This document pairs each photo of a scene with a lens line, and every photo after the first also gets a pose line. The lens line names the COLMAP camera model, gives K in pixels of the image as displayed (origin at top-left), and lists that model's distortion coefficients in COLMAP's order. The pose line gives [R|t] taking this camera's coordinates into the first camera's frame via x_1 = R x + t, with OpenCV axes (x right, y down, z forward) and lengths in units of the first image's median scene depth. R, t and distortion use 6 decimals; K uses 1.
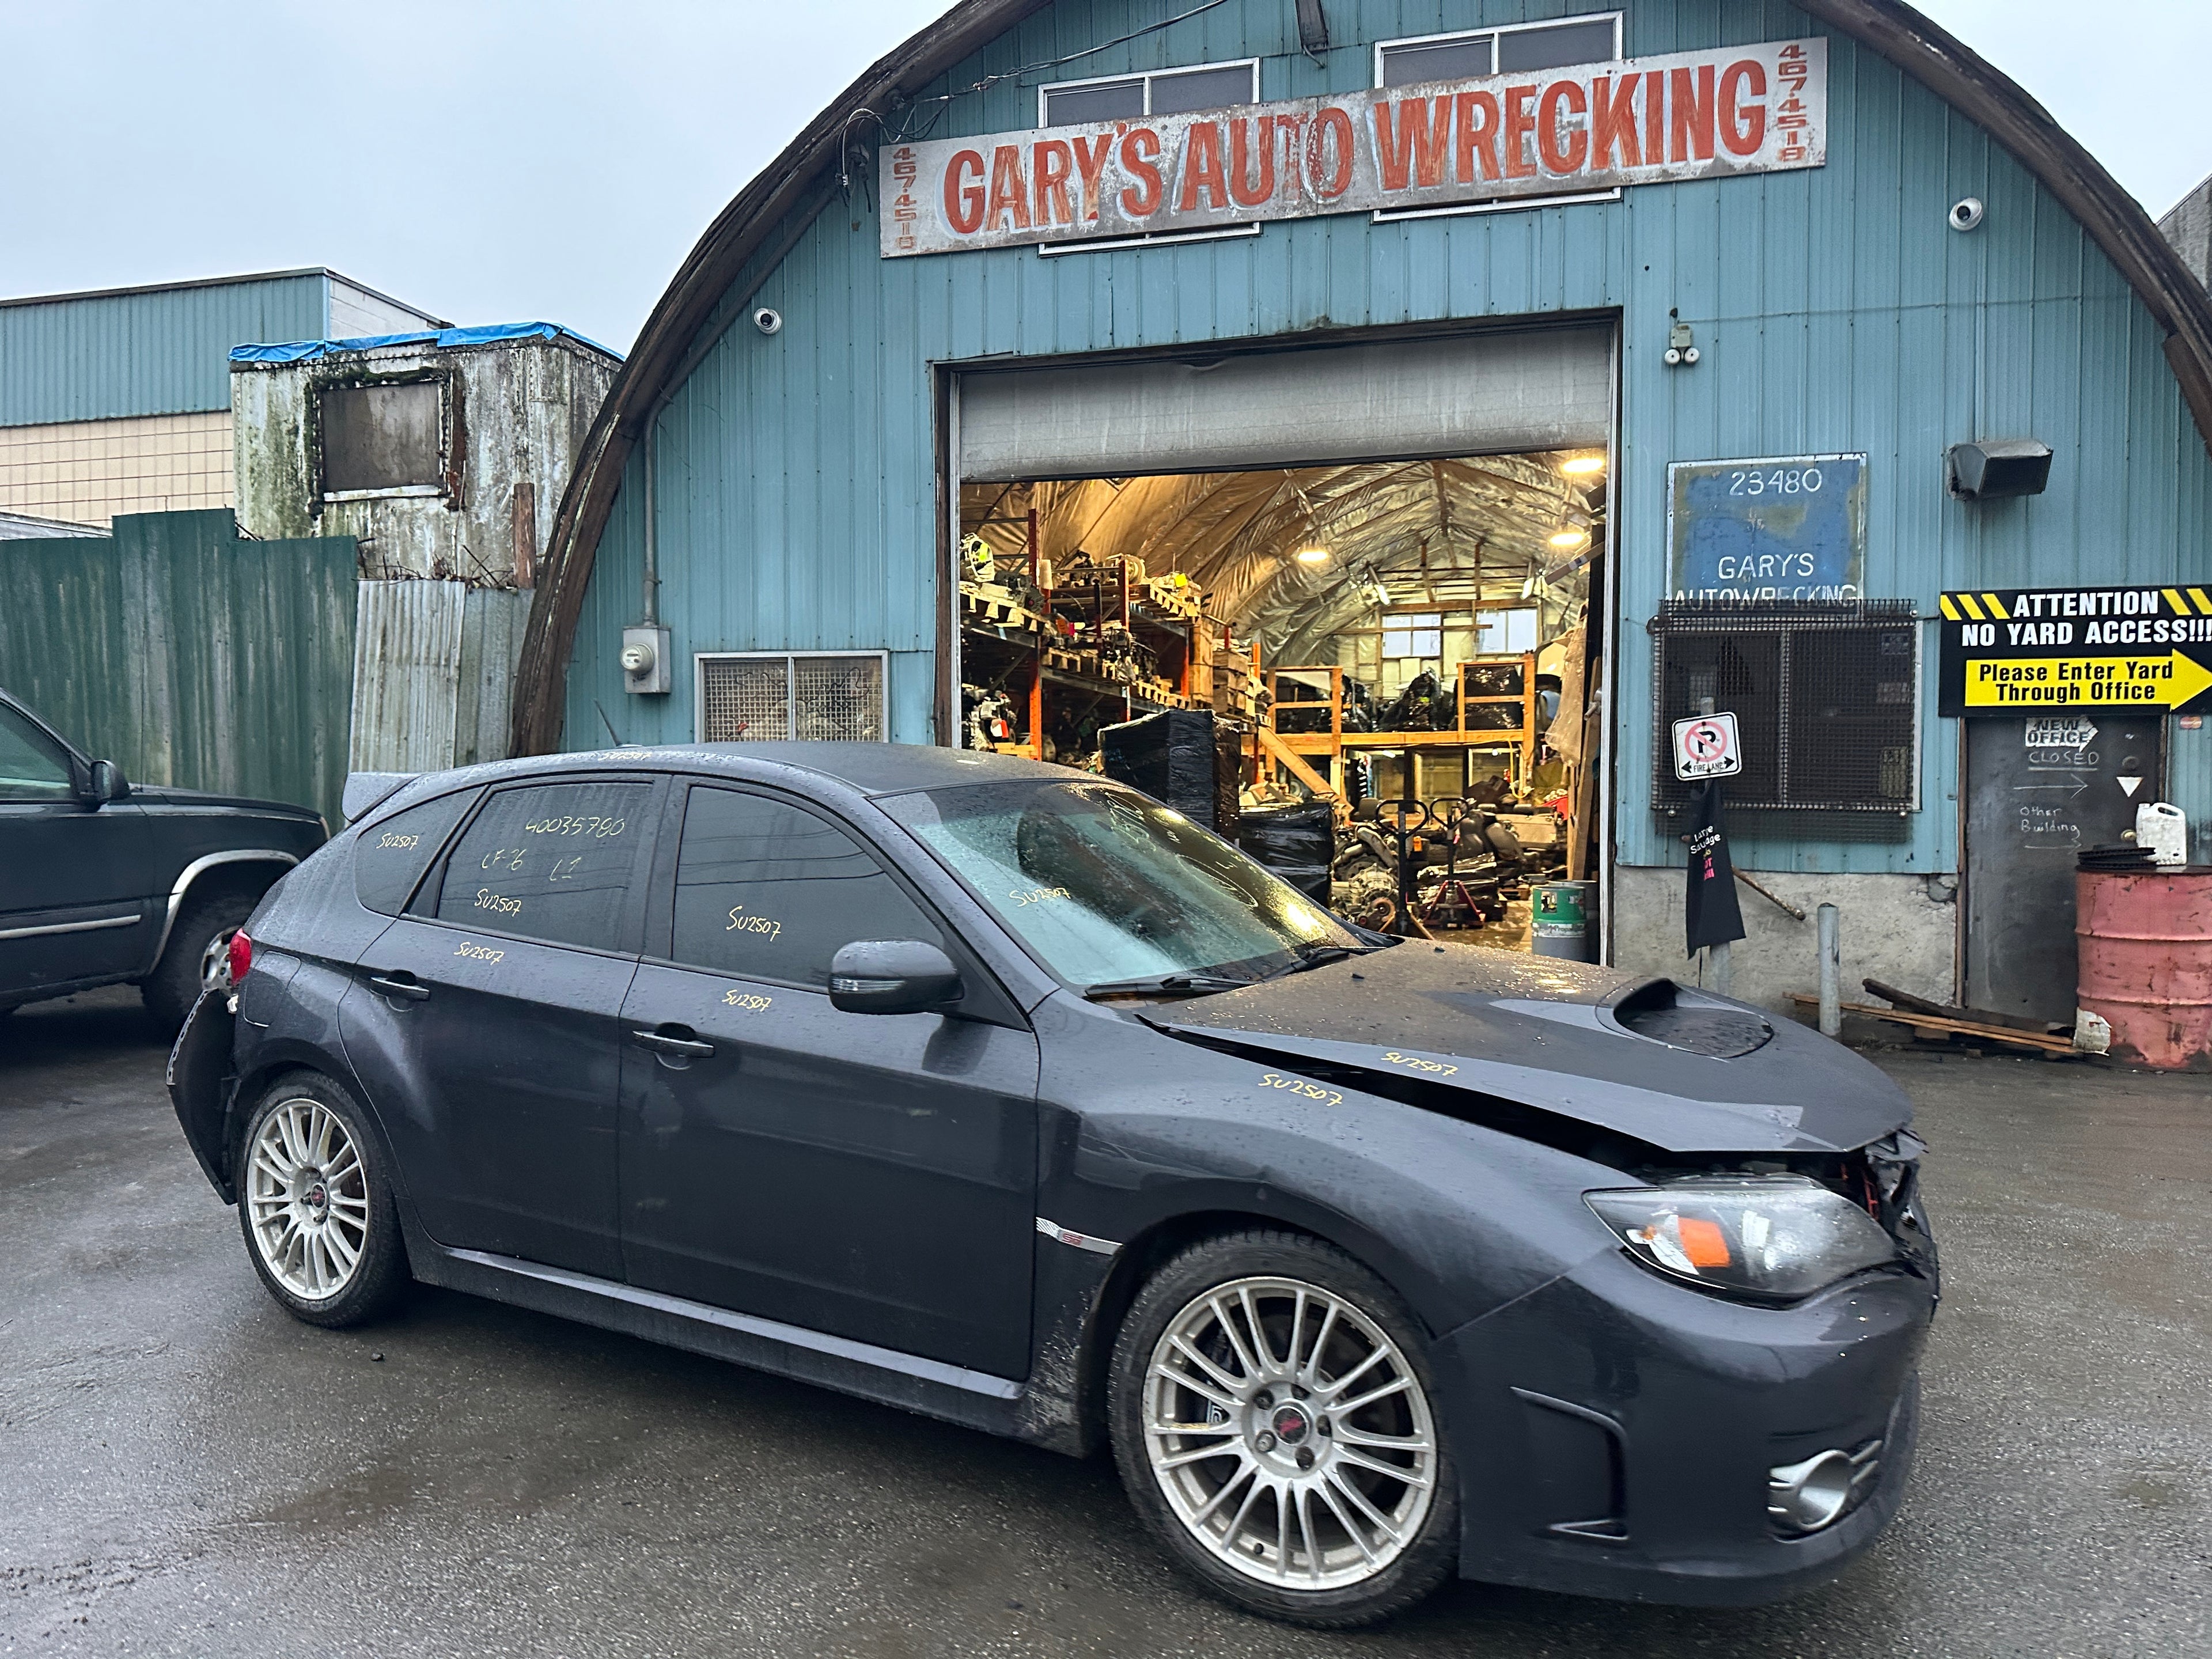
lens RADIAL K [[1587.8, 0, 1108.6], [0, 1587.8, 825.7], [0, 0, 1]] dist [0.024544, -0.027471]
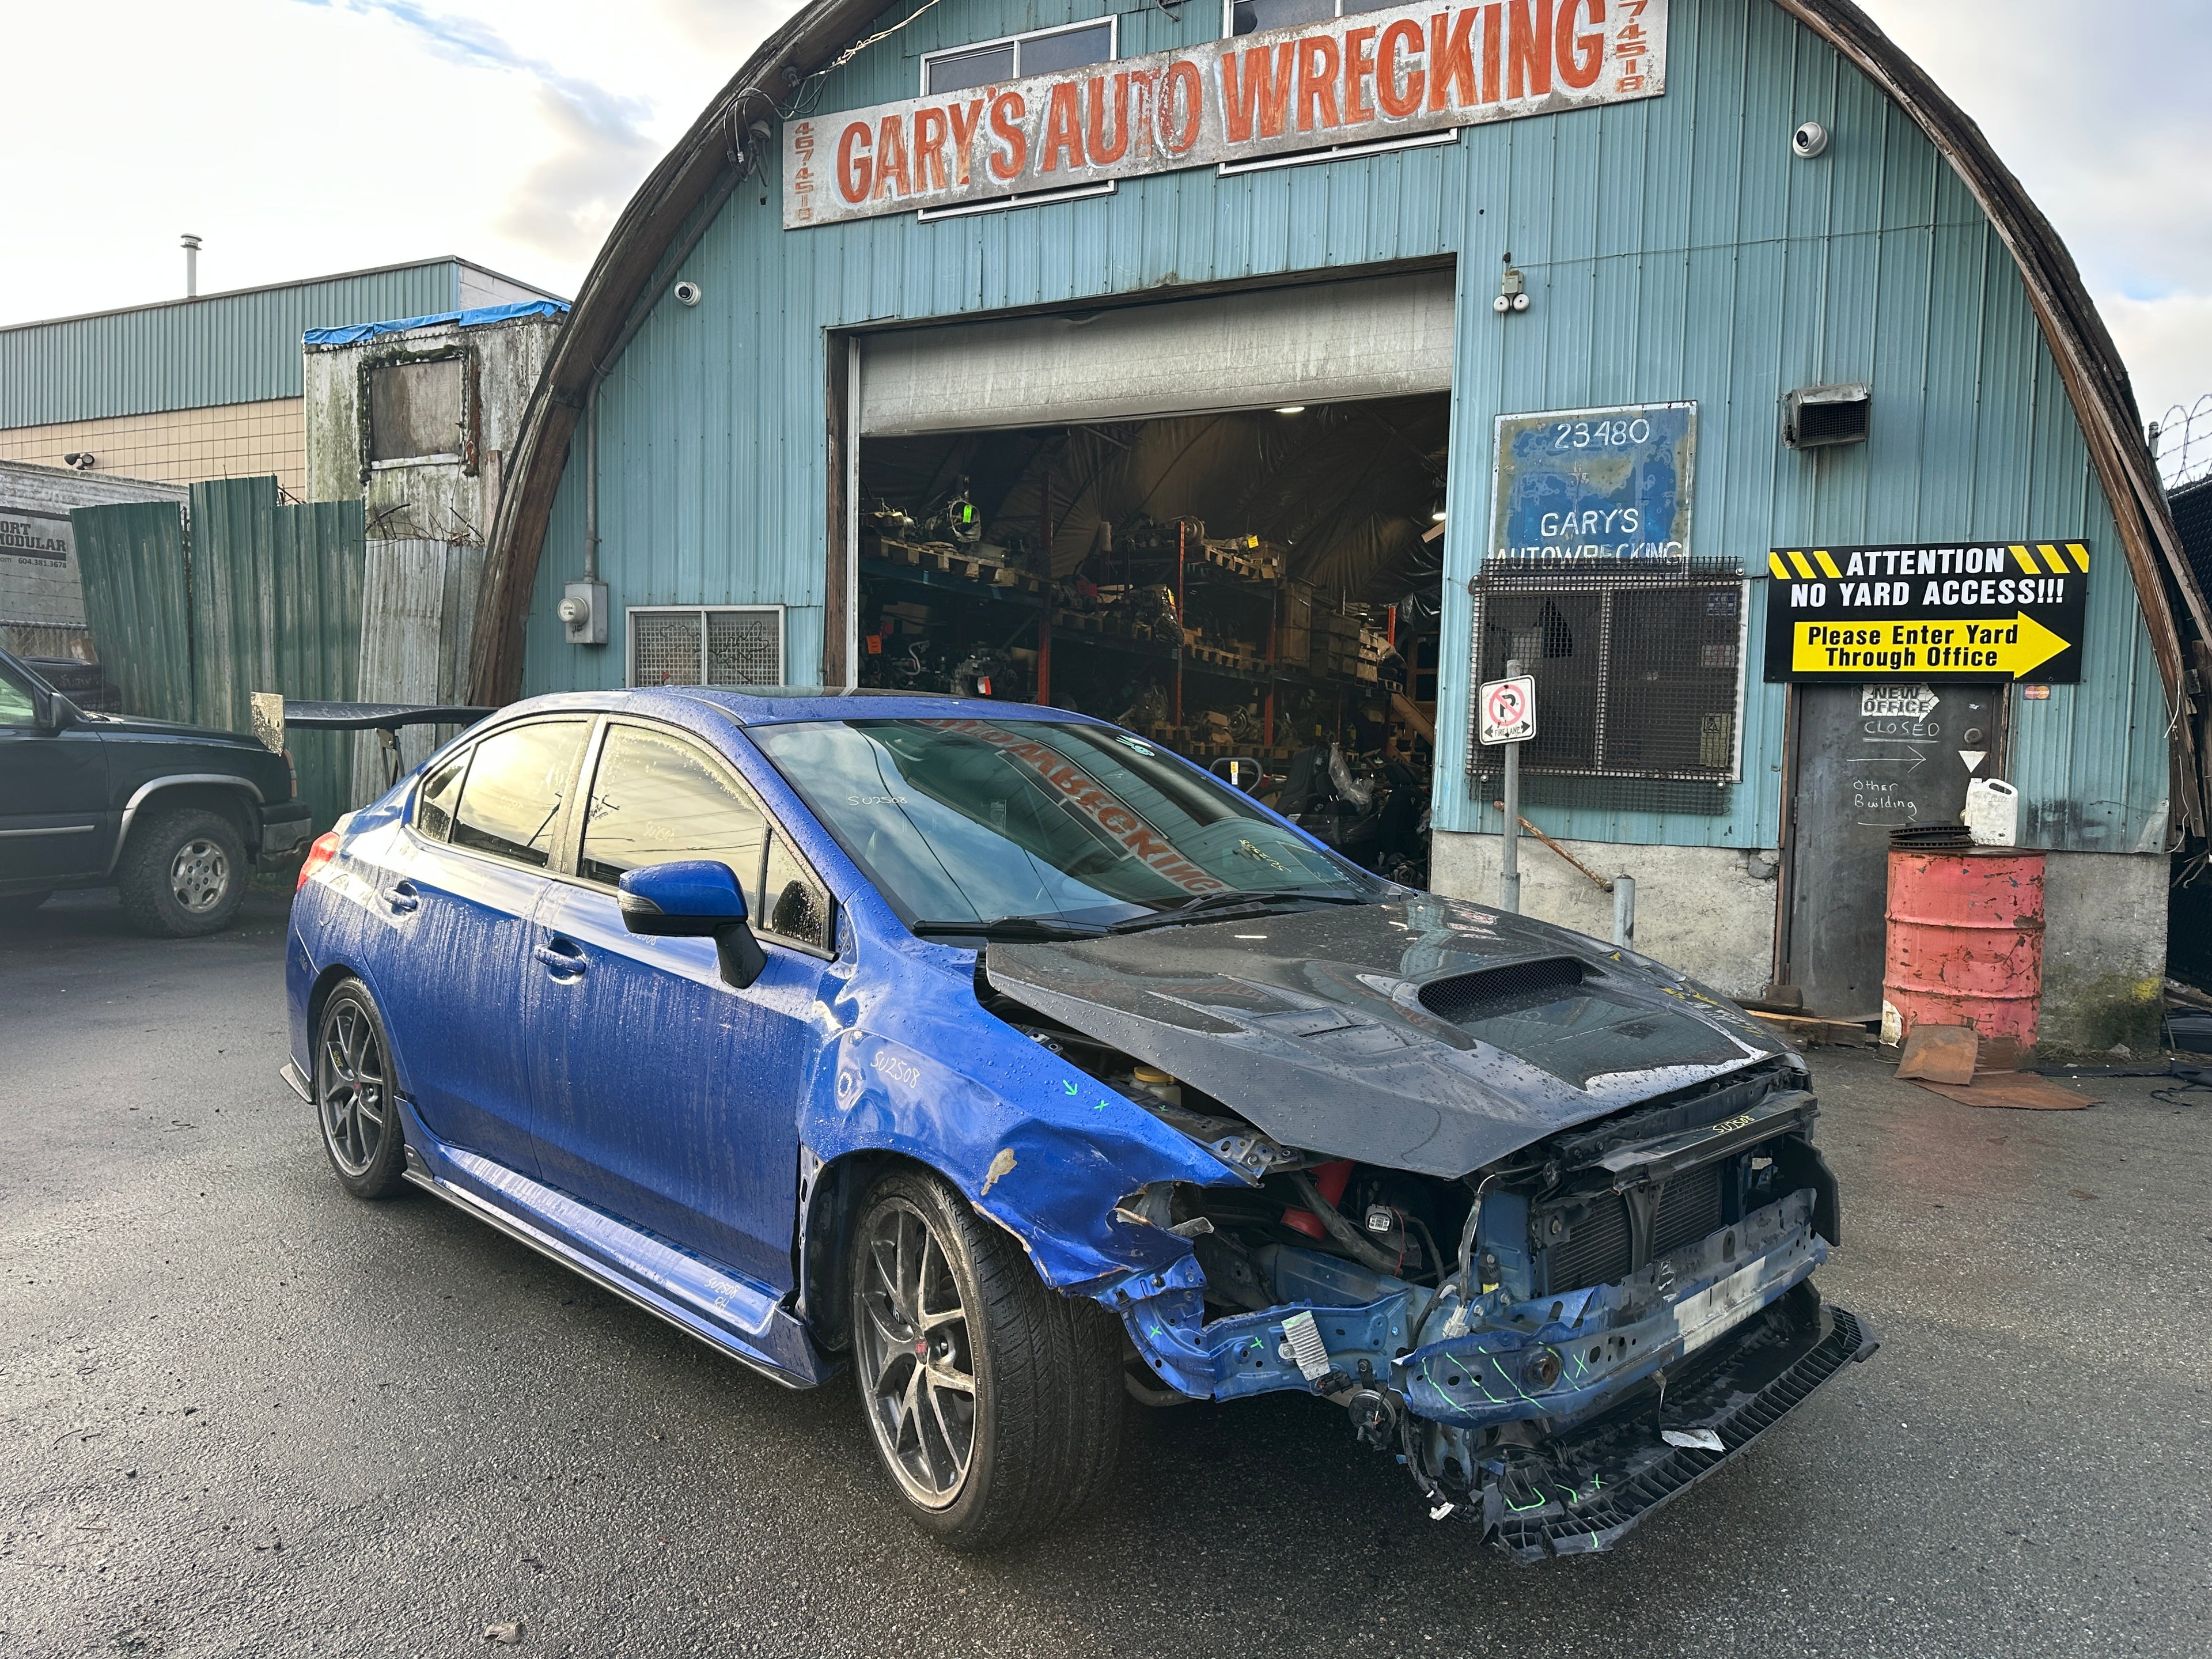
lens RADIAL K [[1558.3, 0, 1094.1], [0, 1558.3, 834.2], [0, 0, 1]] dist [0.033602, -0.047552]
pose [[0.982236, 0.034049, -0.184537, 0.296881], [-0.028730, 0.999093, 0.031421, 0.003497], [0.185440, -0.025561, 0.982323, 0.016325]]
